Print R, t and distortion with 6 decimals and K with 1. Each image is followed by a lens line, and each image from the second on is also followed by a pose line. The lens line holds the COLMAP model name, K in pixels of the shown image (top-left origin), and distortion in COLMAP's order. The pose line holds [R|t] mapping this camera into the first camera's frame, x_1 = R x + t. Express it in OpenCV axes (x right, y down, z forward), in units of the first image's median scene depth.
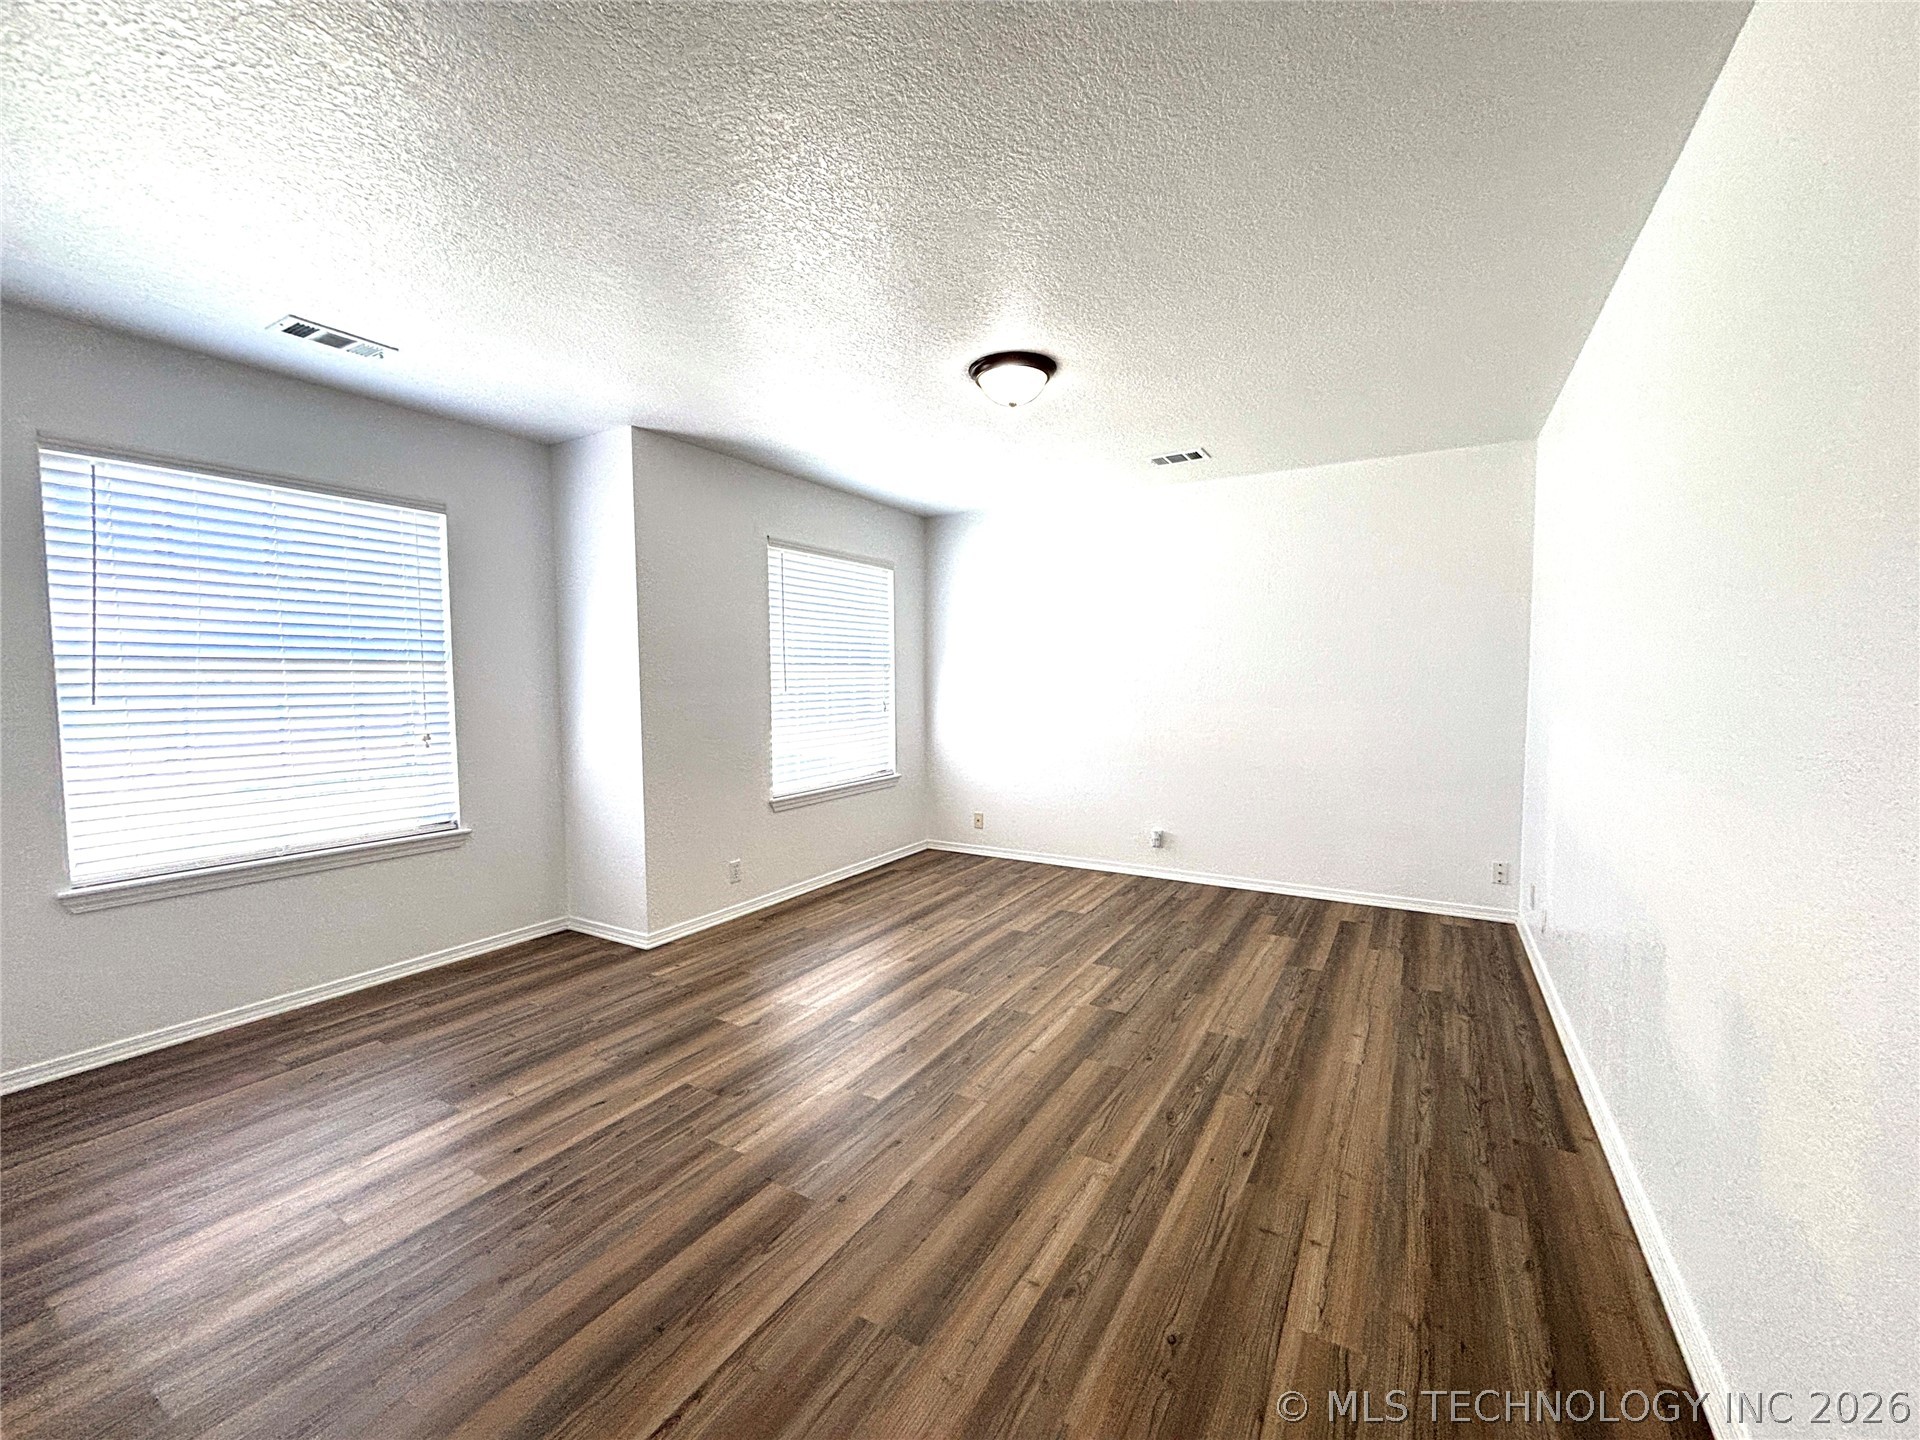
lens RADIAL K [[771.6, 0, 964.4], [0, 771.6, 721.6], [0, 0, 1]] dist [0.000388, 0.000088]
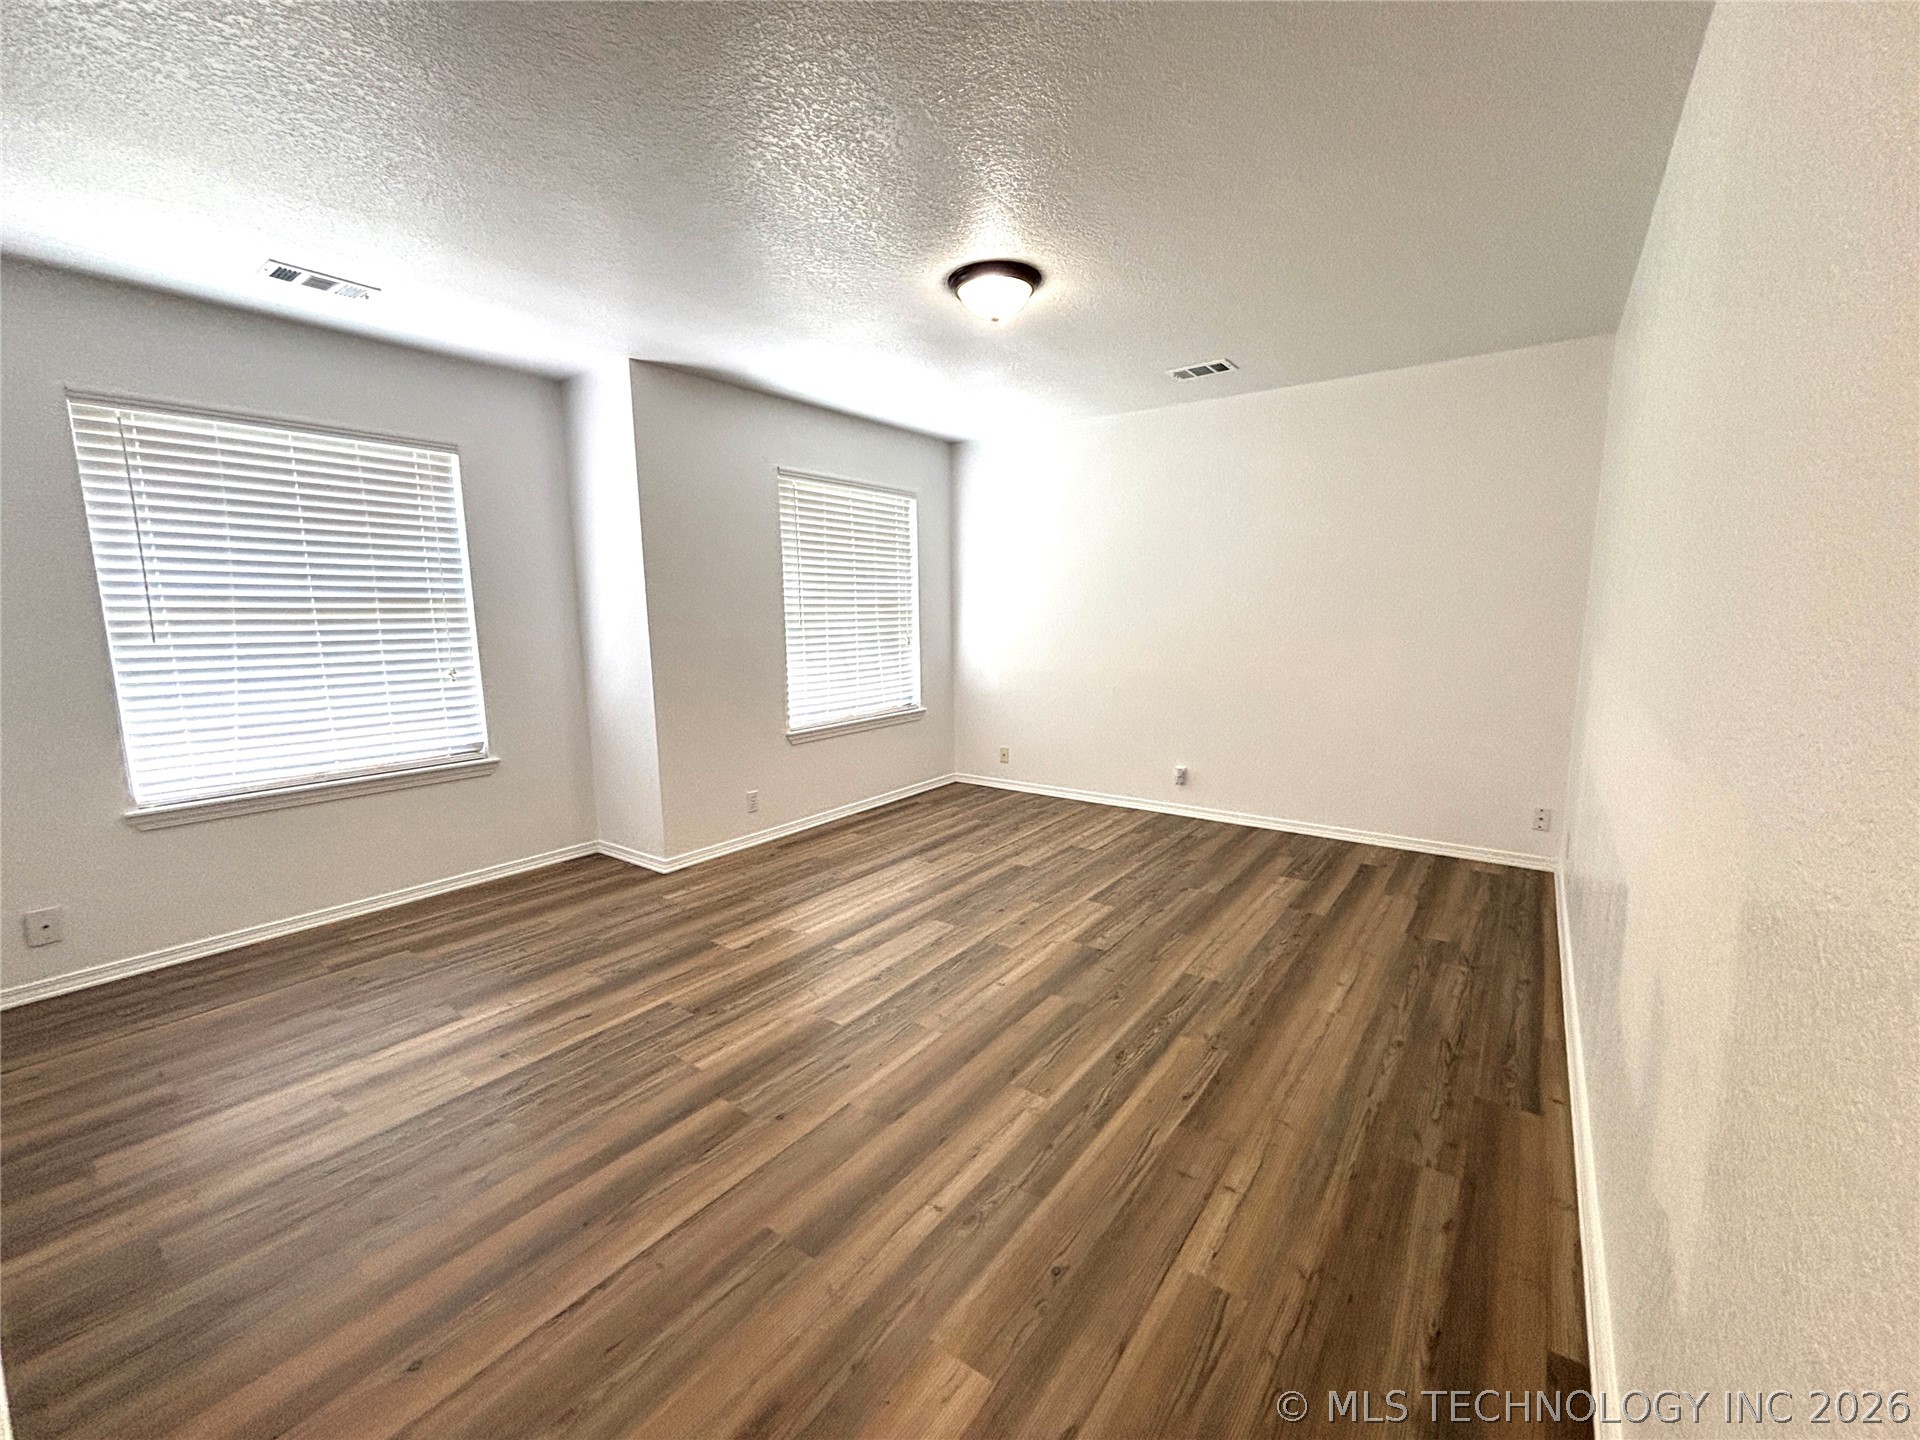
lens RADIAL K [[771.6, 0, 964.4], [0, 771.6, 721.6], [0, 0, 1]] dist [0.000388, 0.000088]
pose [[0.995098, 0.008627, -0.098520, 0.119486], [0.000435, 0.995797, 0.091586, -0.009329], [0.098896, -0.091179, 0.990912, 0.019251]]
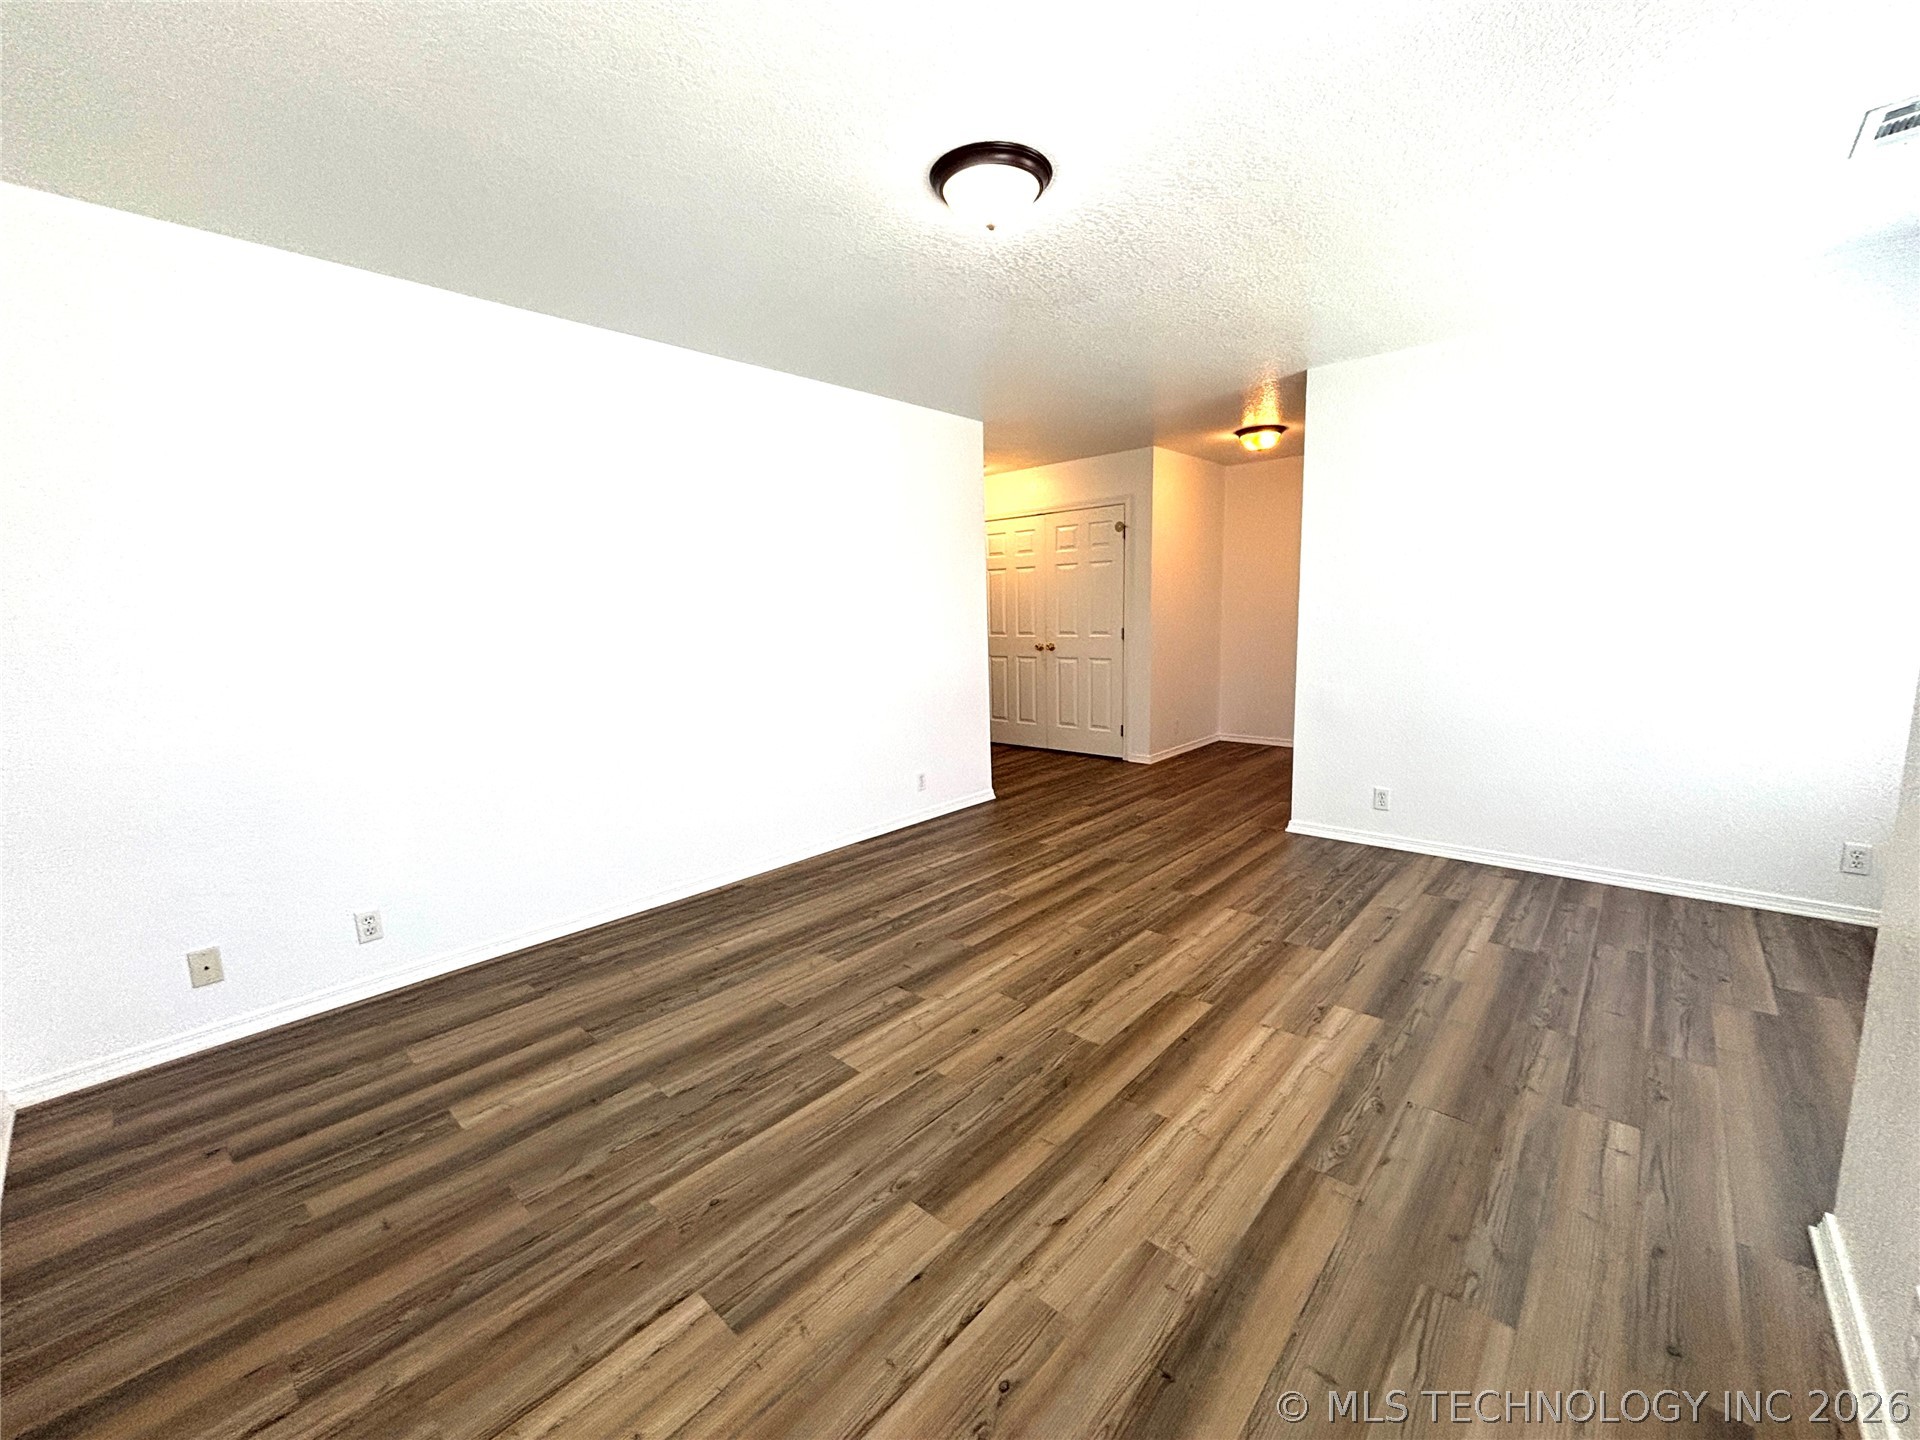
lens RADIAL K [[771.6, 0, 964.4], [0, 771.6, 721.6], [0, 0, 1]] dist [0.000388, 0.000088]
pose [[-0.981129, 0.006397, 0.193247, -0.047323], [0.045420, 0.979111, 0.198187, -0.100955], [-0.187942, 0.203224, -0.960925, 1.753443]]
